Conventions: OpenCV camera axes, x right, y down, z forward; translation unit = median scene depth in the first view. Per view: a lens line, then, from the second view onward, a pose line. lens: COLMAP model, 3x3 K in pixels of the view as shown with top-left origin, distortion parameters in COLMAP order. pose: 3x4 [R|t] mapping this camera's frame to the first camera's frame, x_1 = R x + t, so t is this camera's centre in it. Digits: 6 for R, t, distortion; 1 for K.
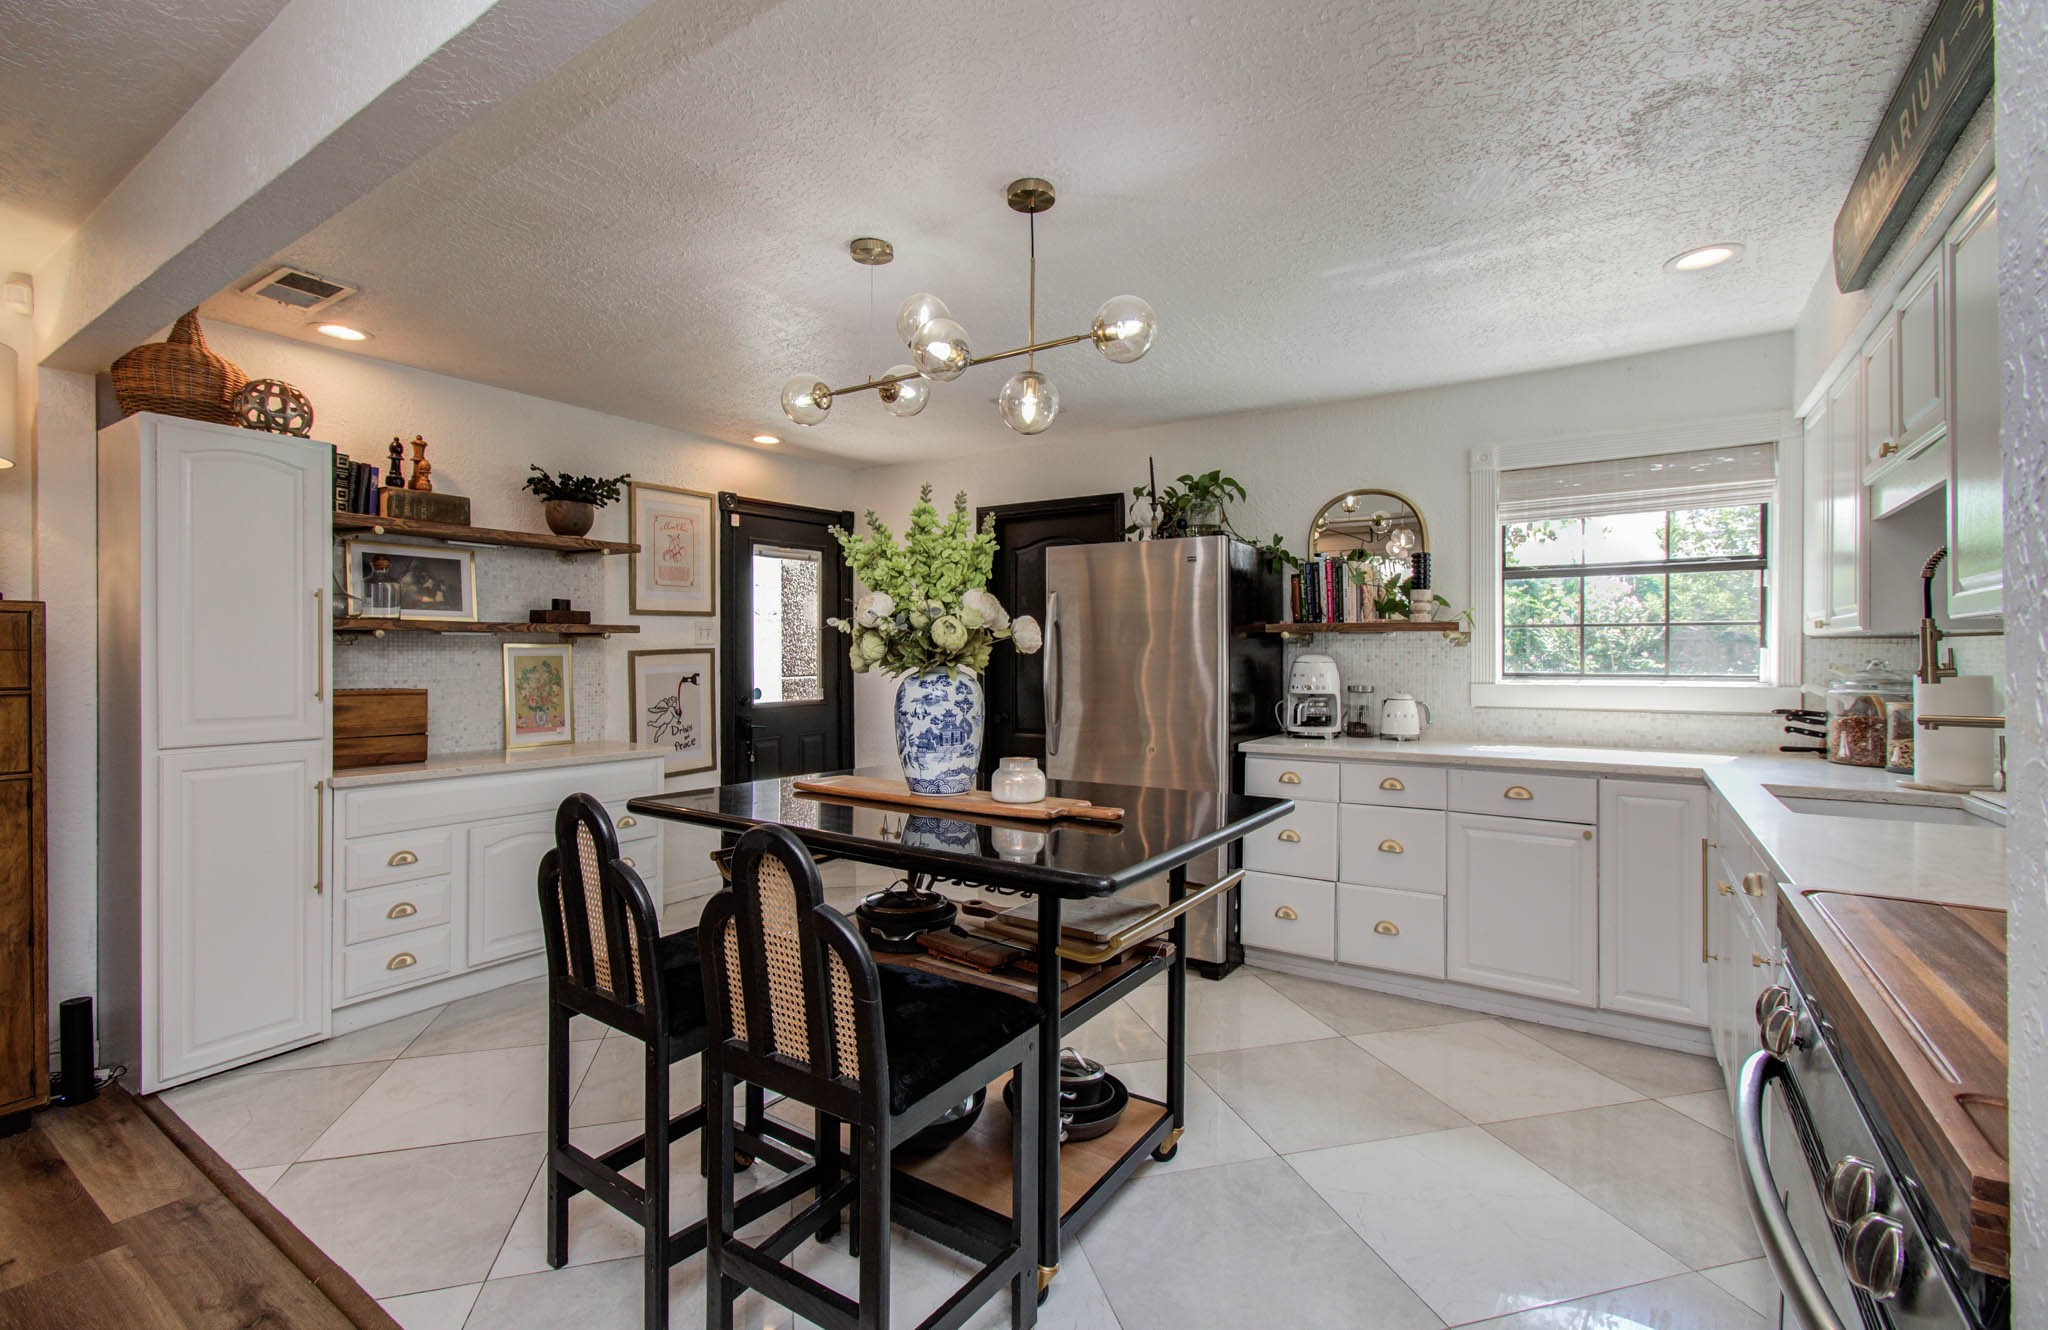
lens RADIAL K [[894.0, 0, 1037.5], [0, 894.0, 654.7], [0, 0, 1]] dist [-0.017230, 0.006535]
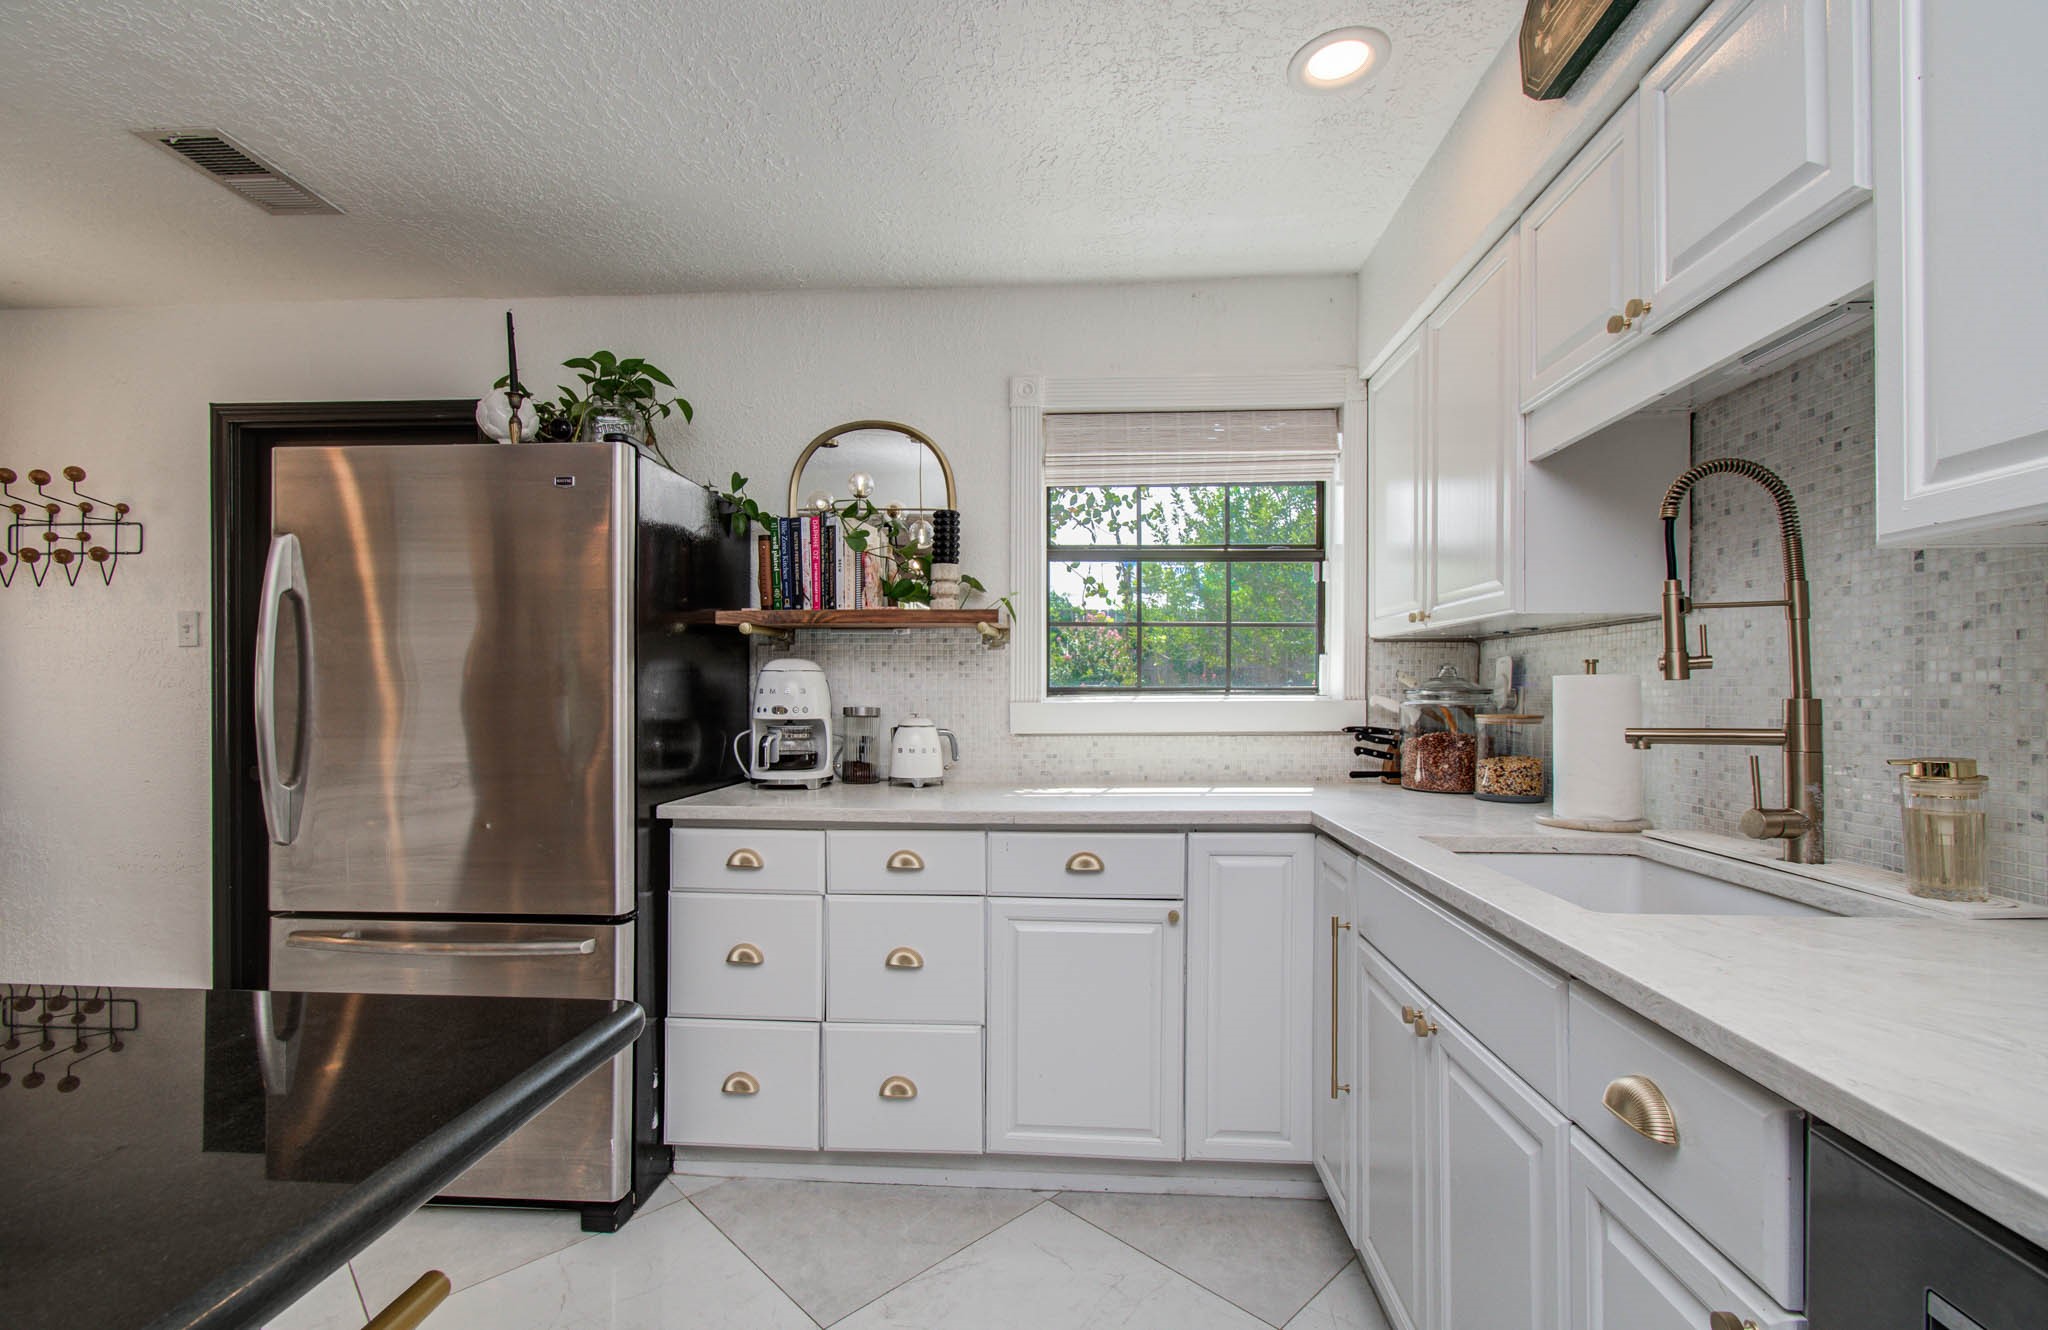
lens RADIAL K [[894.0, 0, 1033.9], [0, 894.0, 672.4], [0, 0, 1]] dist [-0.017230, 0.006535]
pose [[0.868947, 0.007464, 0.494848, 0.150733], [0.000517, 0.999872, -0.015989, 0.021034], [-0.494904, 0.014150, 0.868832, 0.372672]]
